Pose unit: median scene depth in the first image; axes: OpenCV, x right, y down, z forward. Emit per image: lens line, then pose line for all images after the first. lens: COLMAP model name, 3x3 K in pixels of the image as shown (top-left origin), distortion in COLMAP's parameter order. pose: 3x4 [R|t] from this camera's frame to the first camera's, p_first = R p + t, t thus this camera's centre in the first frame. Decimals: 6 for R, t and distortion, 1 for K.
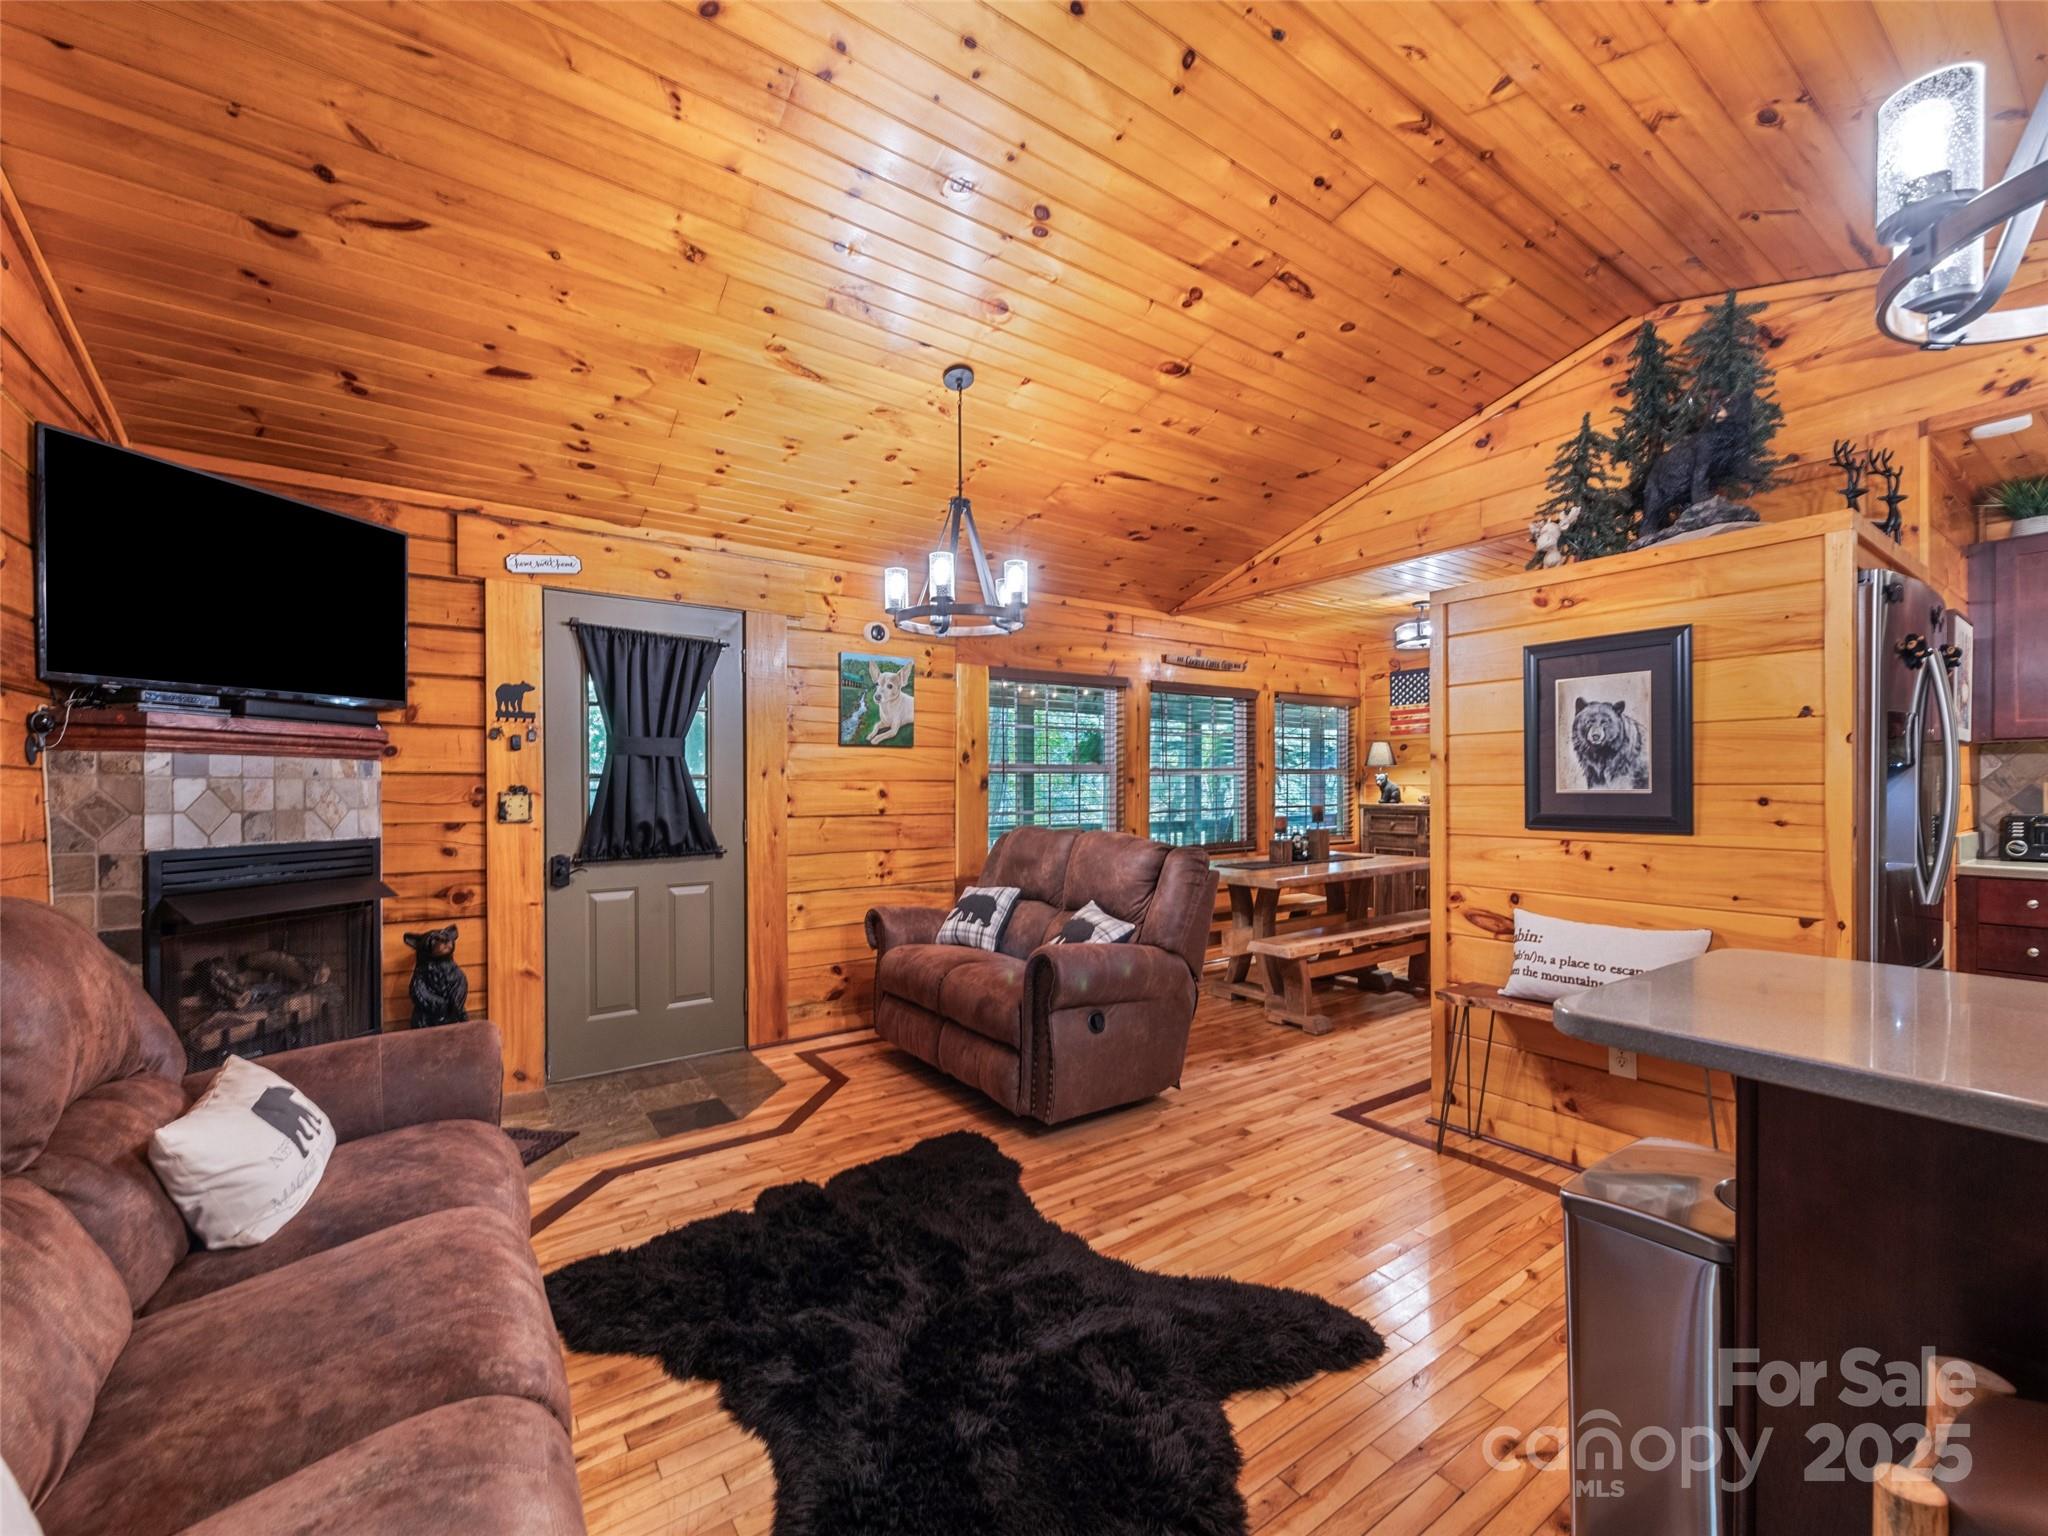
lens RADIAL K [[831.5, 0, 1018.6], [0, 831.5, 796.5], [0, 0, 1]] dist [0.019758, -0.006102]
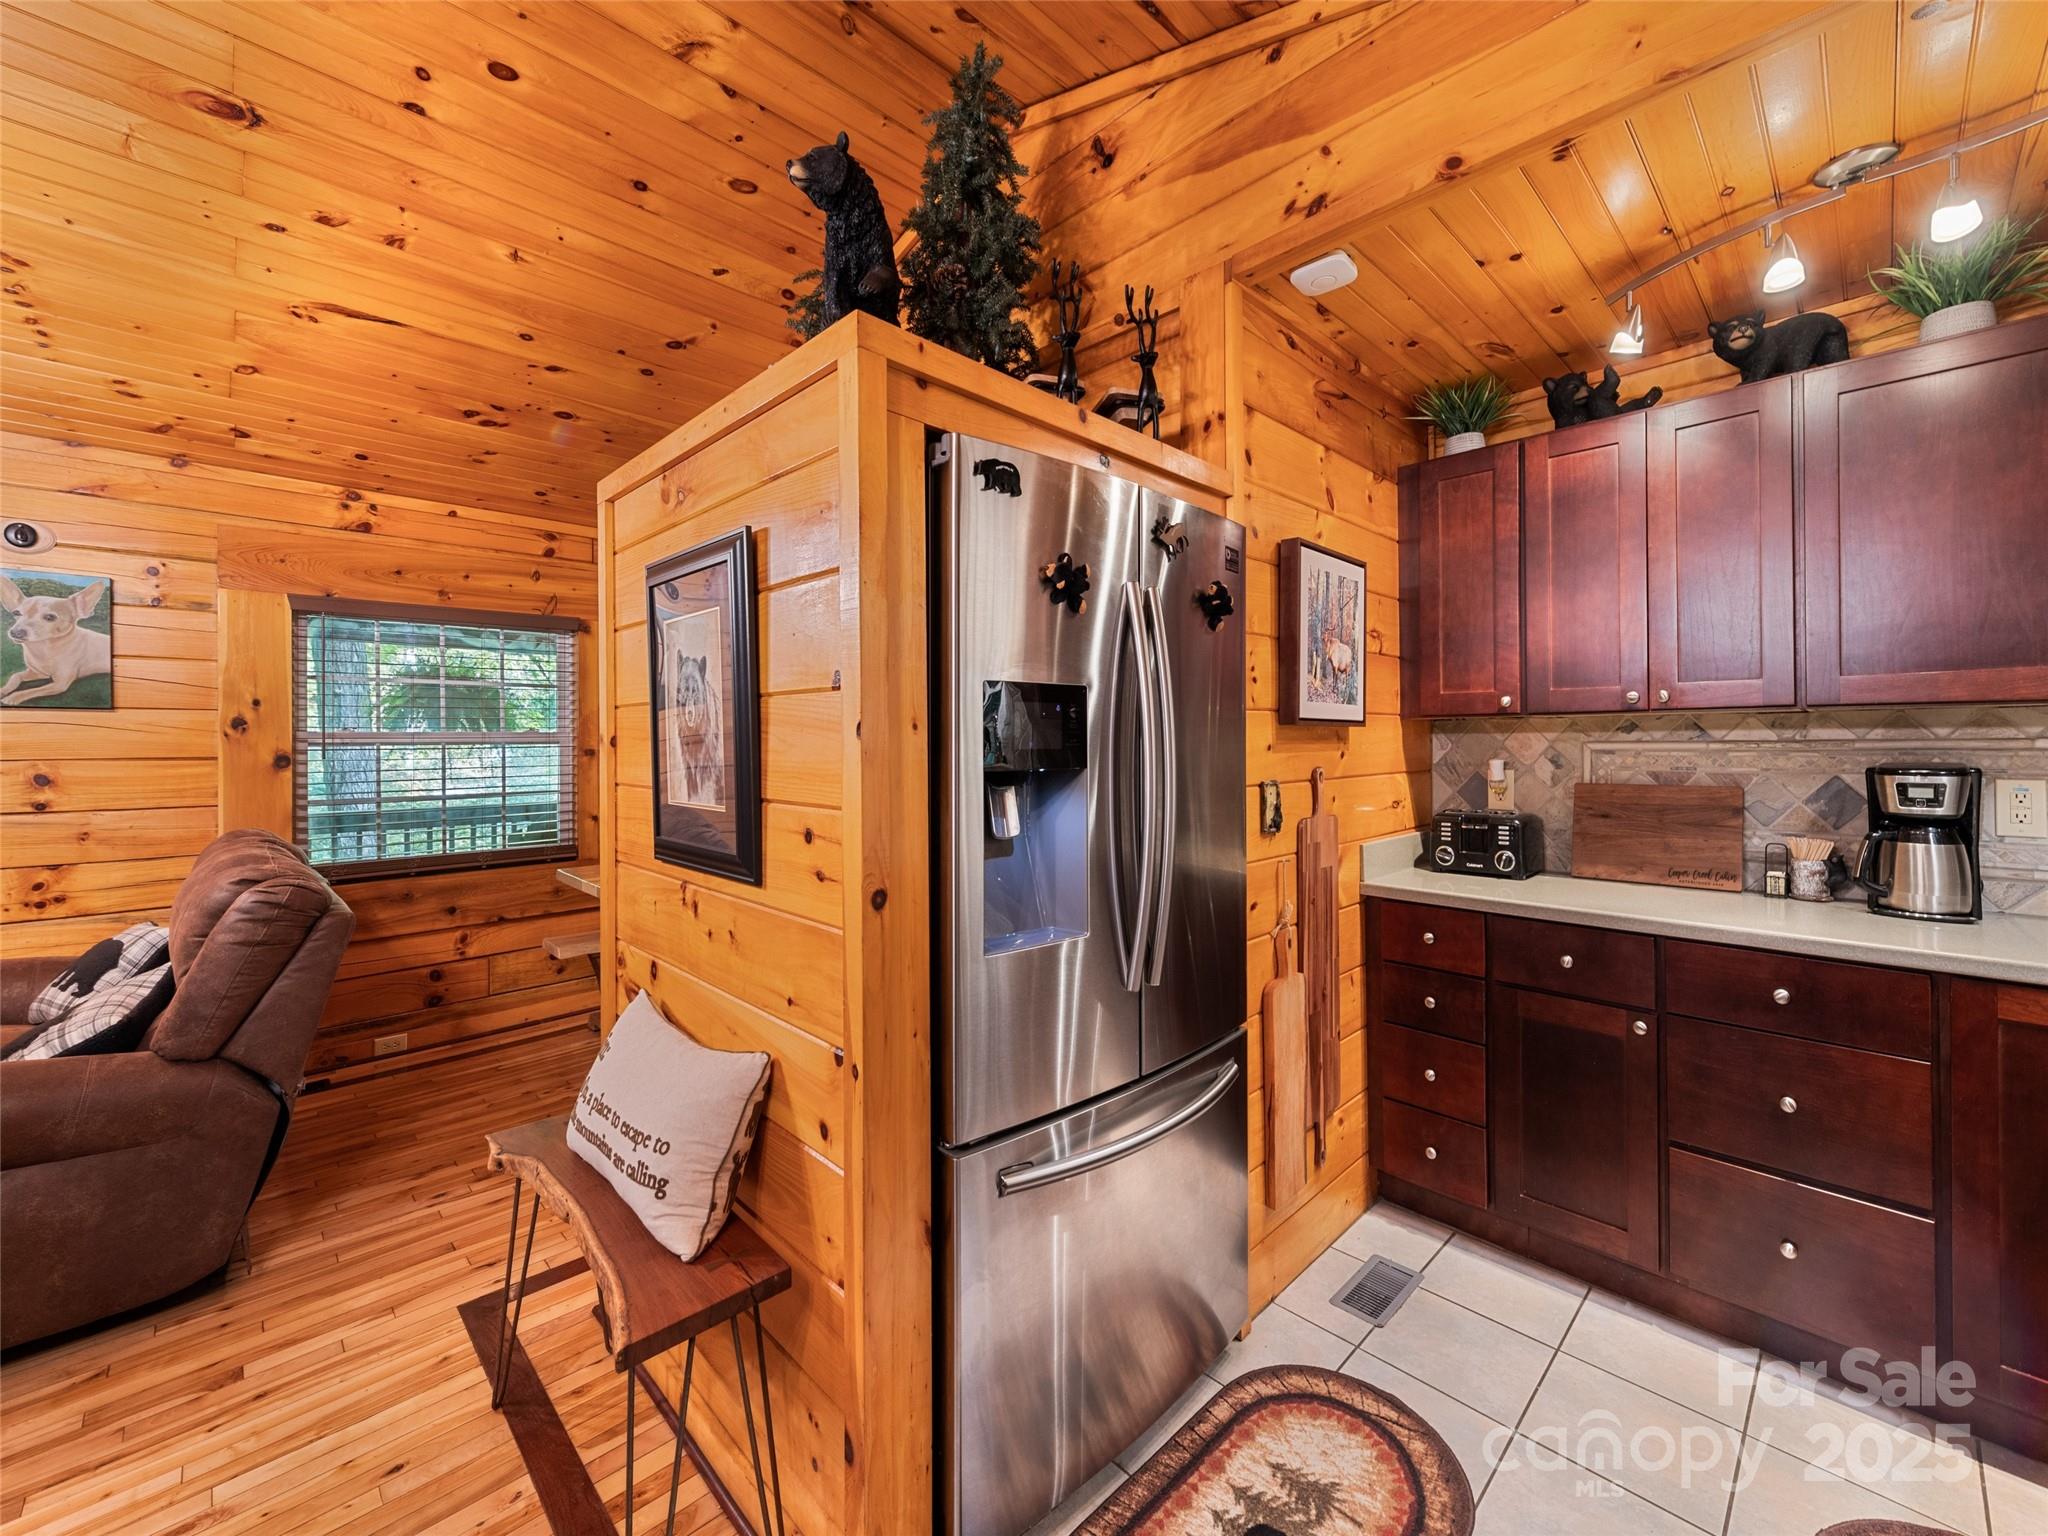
lens RADIAL K [[827.0, 0, 1015.2], [0, 827.0, 737.6], [0, 0, 1]] dist [0.015518, -0.006718]
pose [[0.987970, 0.001555, 0.154637, 0.770449], [0.000381, 0.999922, -0.012490, -0.043841], [-0.154645, 0.012399, 0.987892, 0.348549]]
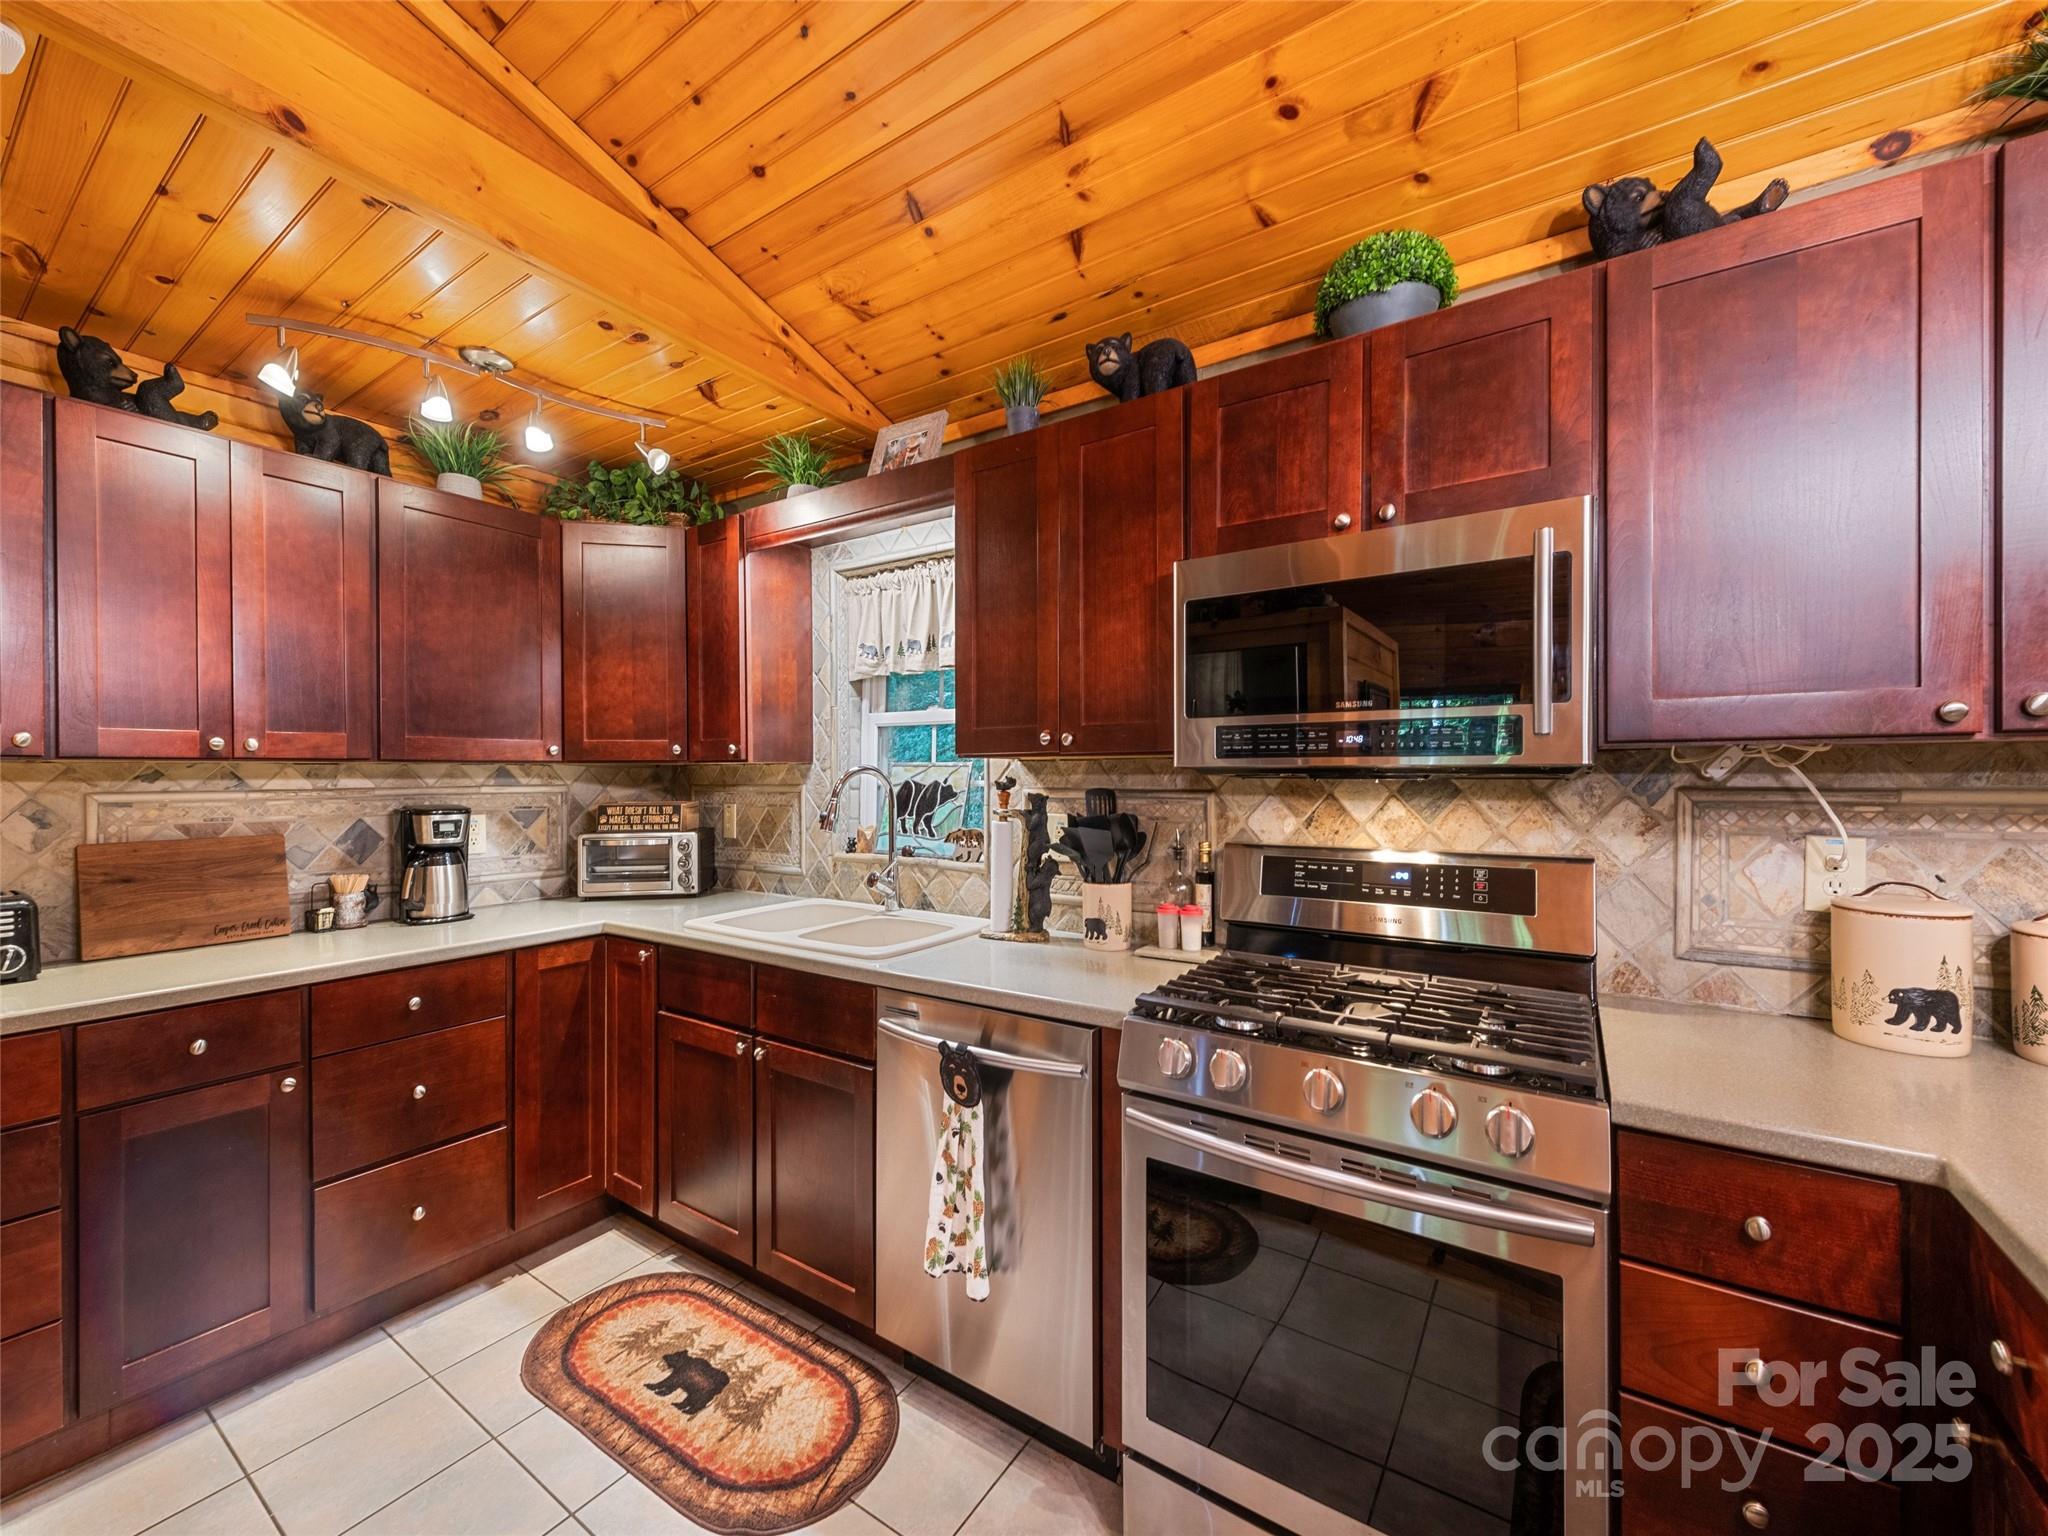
lens RADIAL K [[797.2, 0, 1025.9], [0, 797.2, 776.4], [0, 0, 1]] dist [0.001606, -0.000083]
pose [[-0.366615, 0.007793, 0.930340, 0.574624], [0.014863, 0.999886, -0.002518, -0.050741], [-0.930254, 0.012904, -0.366689, 0.621736]]
